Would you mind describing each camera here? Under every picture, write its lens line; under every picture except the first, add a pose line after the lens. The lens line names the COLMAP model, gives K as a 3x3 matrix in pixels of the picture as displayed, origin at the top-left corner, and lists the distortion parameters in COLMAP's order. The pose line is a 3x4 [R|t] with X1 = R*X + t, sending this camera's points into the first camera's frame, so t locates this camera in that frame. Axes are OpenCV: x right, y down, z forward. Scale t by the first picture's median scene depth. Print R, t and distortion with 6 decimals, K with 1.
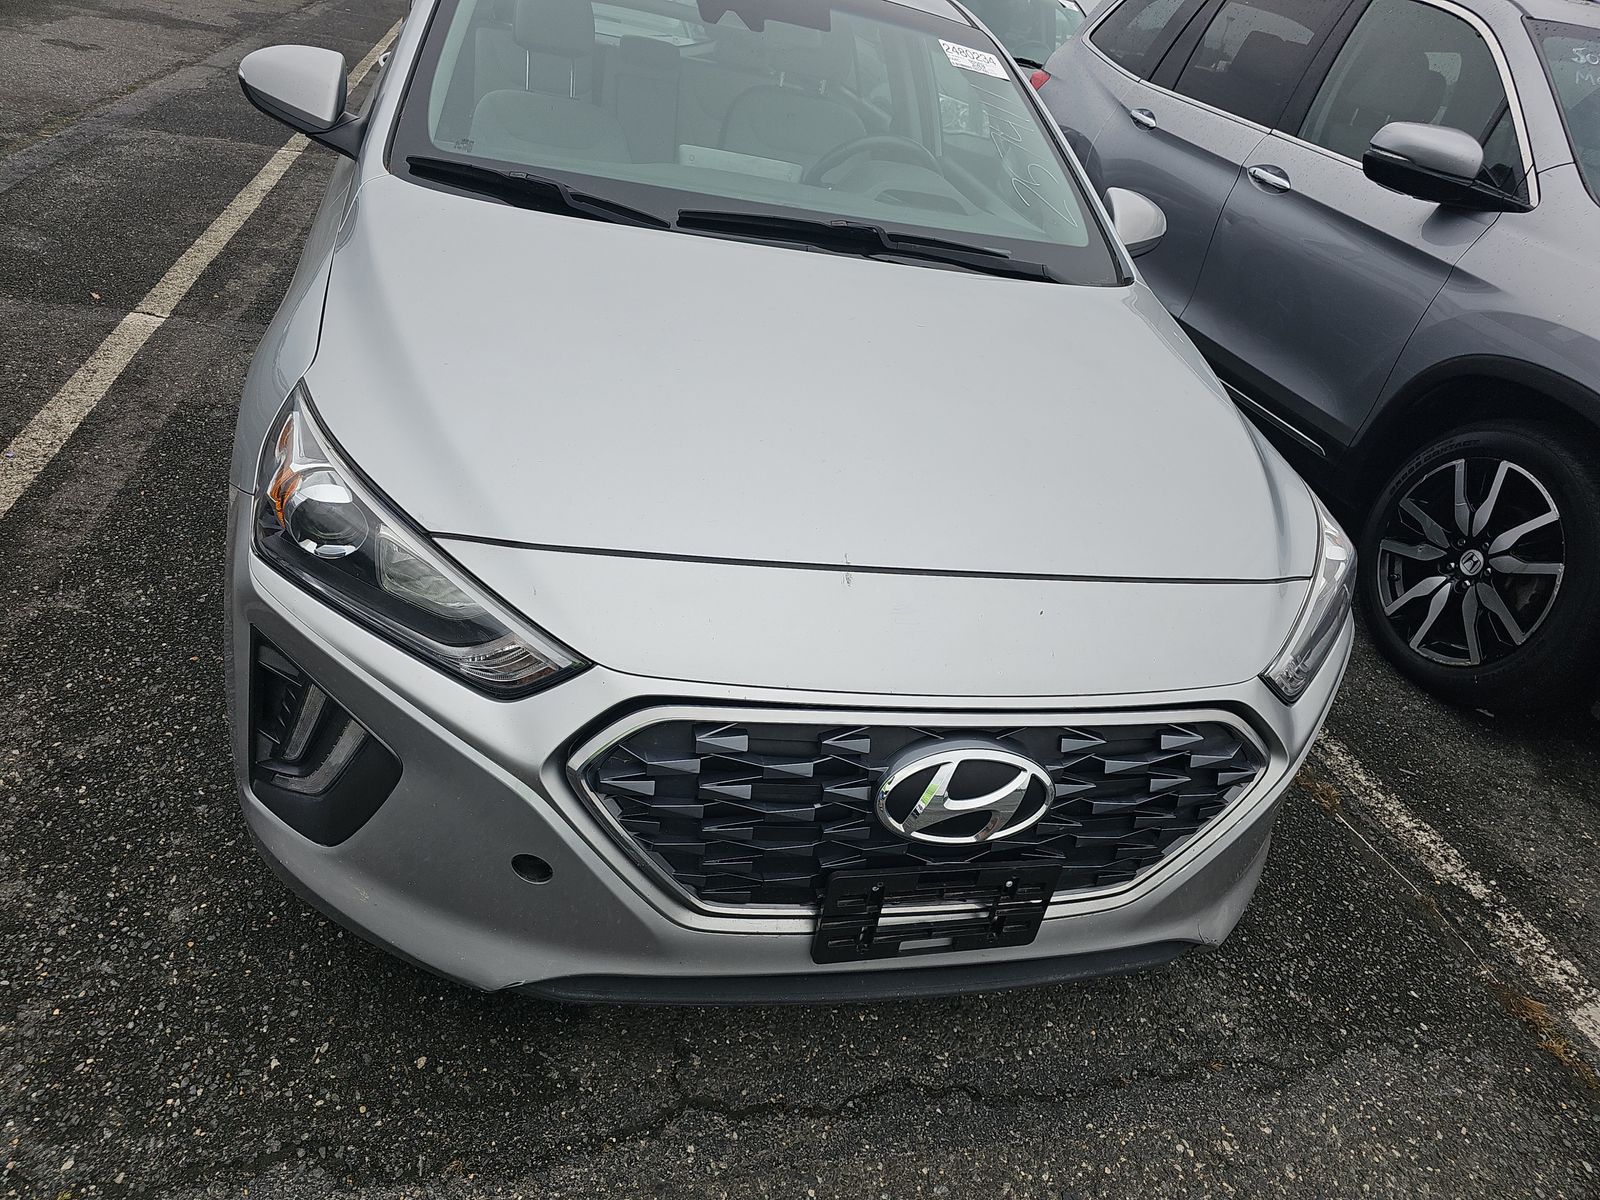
lens RADIAL K [[1078.5, 0, 793.6], [0, 1078.5, 611.4], [0, 0, 1]] dist [0.035461, -0.038650]
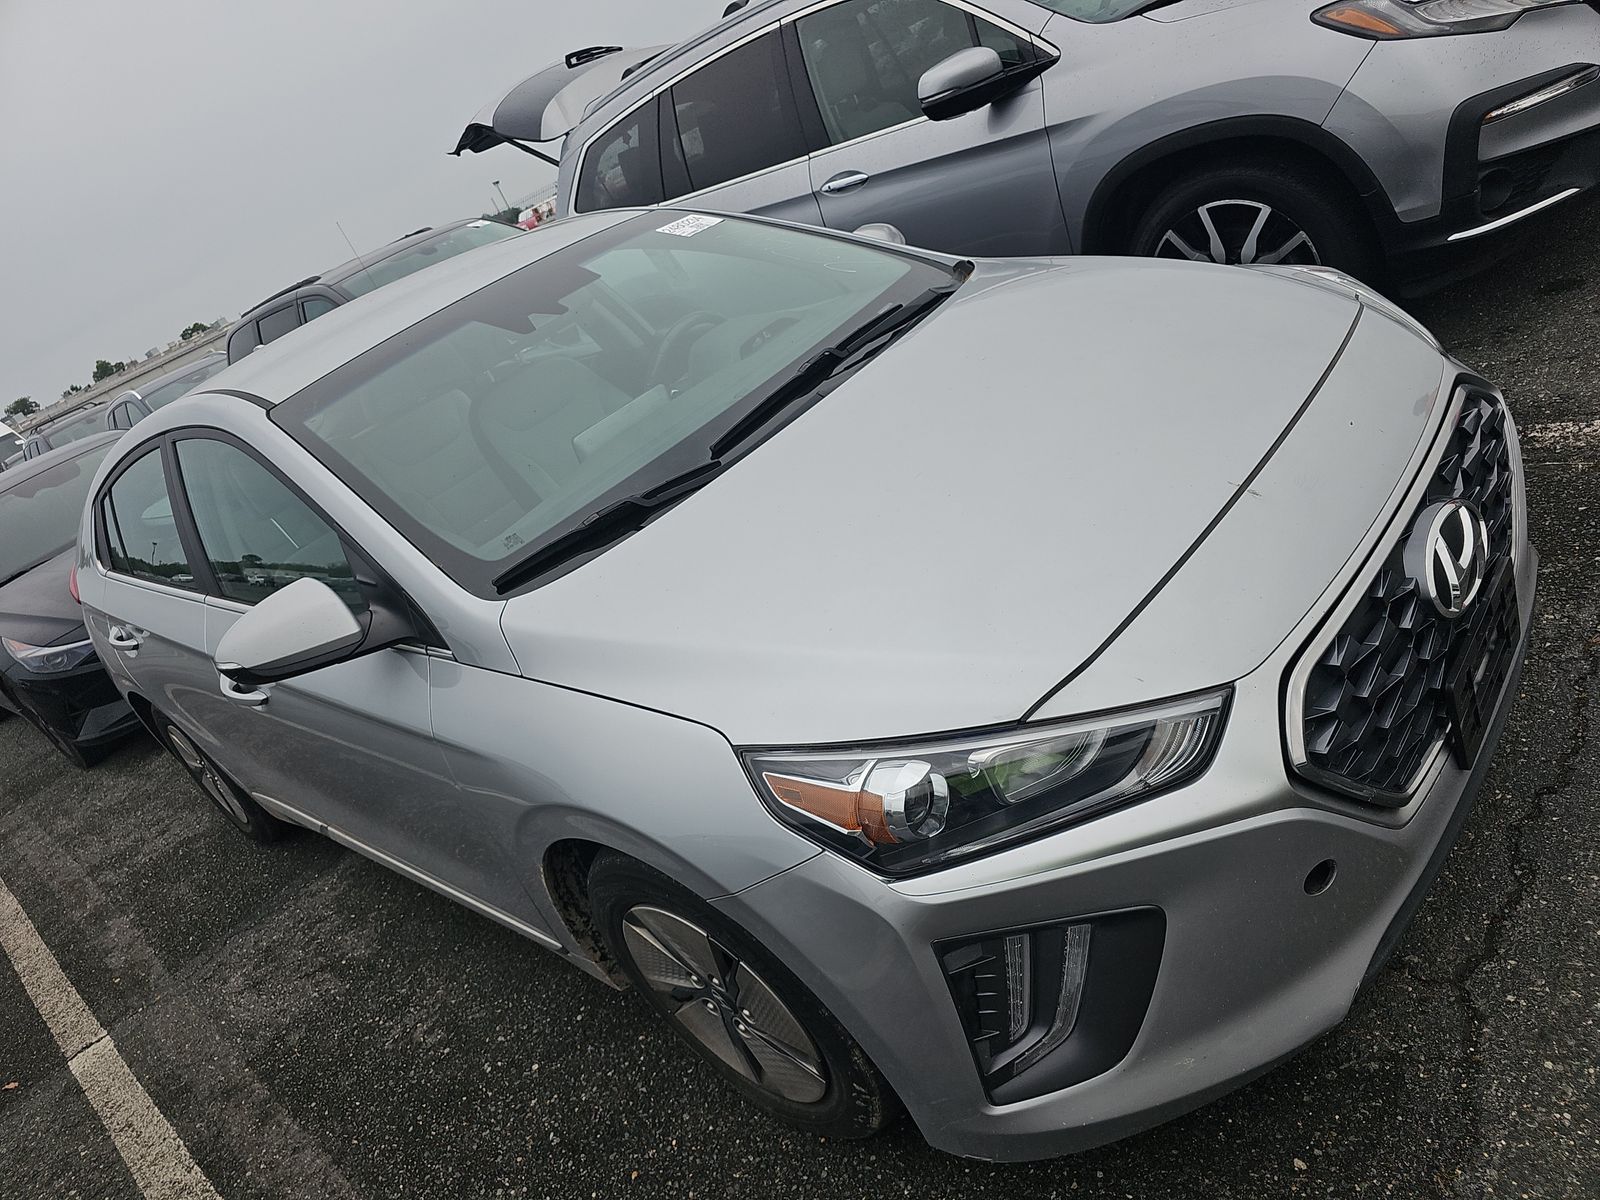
lens RADIAL K [[1073.3, 0, 800.0], [0, 1073.3, 600.0], [0, 0, 1]] dist [0.038544, -0.040156]
pose [[0.667775, -0.681738, 0.298847, -0.472186], [0.720209, 0.693193, -0.027980, -0.183348], [-0.188083, 0.233917, 0.953891, 0.035763]]
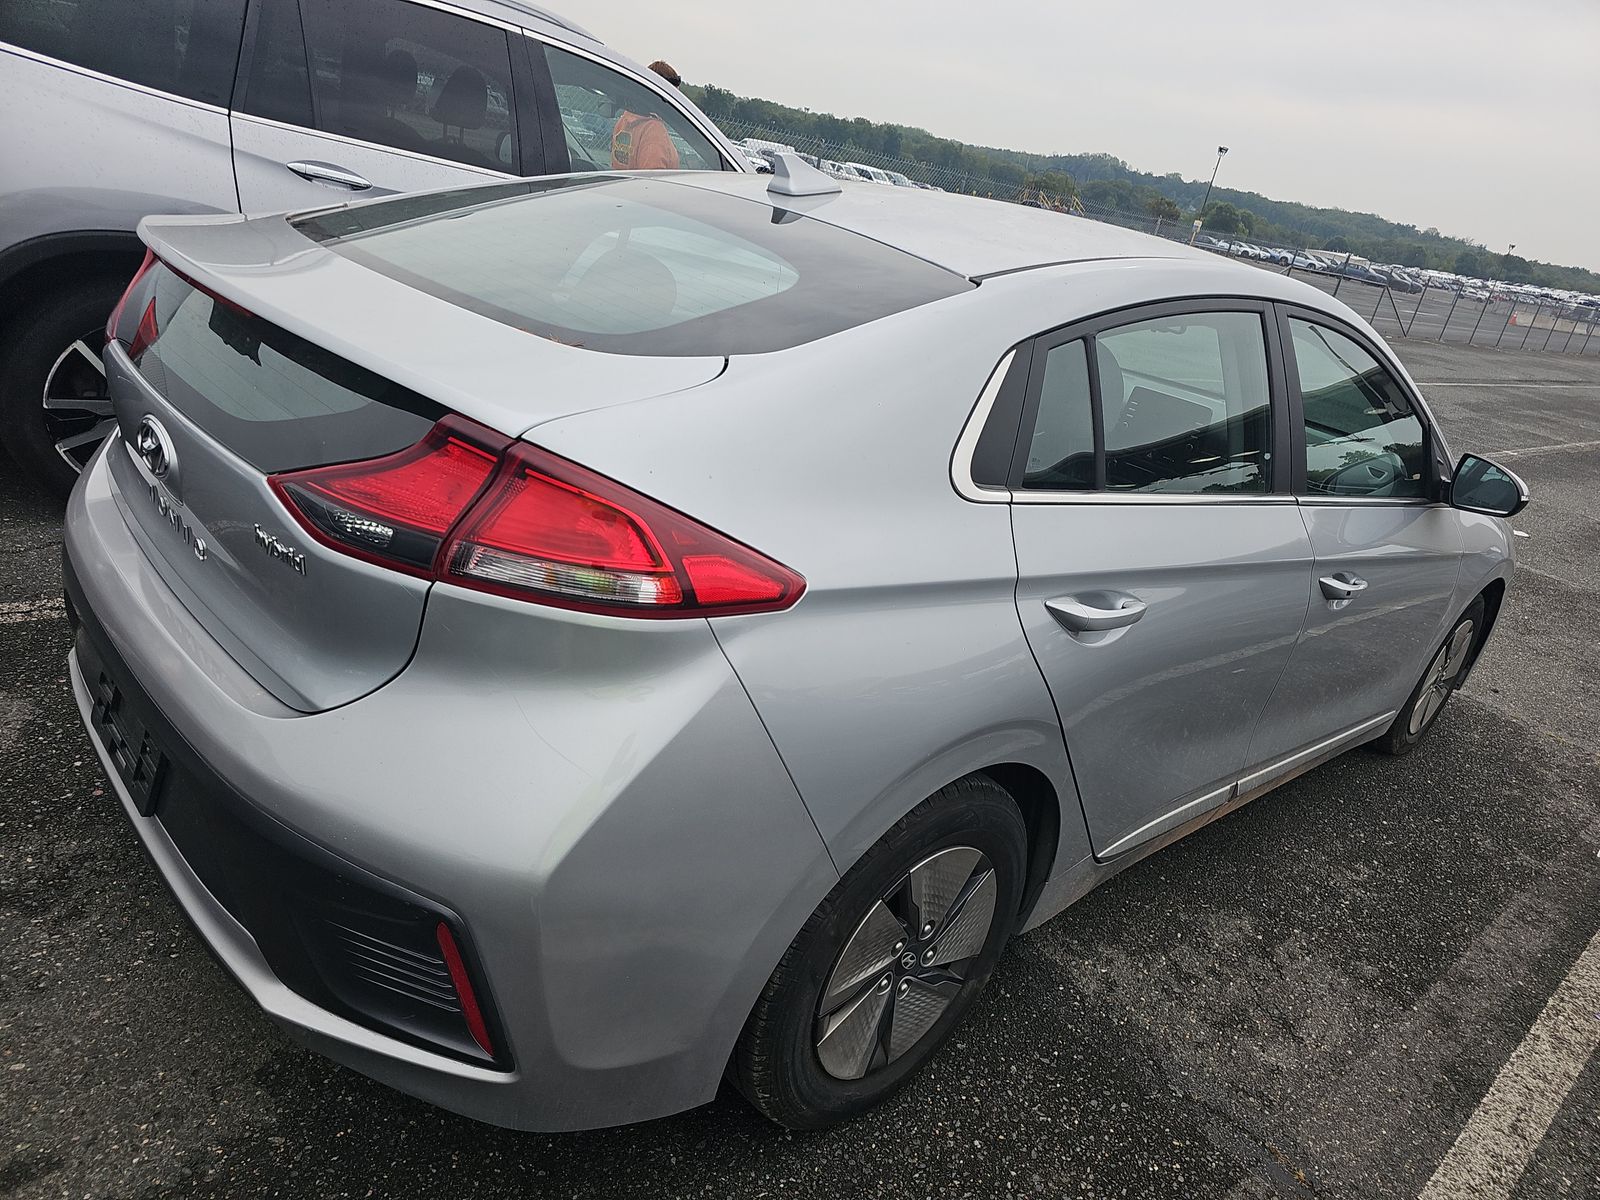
lens RADIAL K [[1073.3, 0, 800.0], [0, 1073.3, 600.0], [0, 0, 1]] dist [0.038544, -0.040156]
pose [[-0.438415, -0.566513, 0.697750, -1.254327], [0.196337, 0.697219, 0.689447, -1.681238], [-0.877065, 0.439258, -0.194444, 2.348964]]
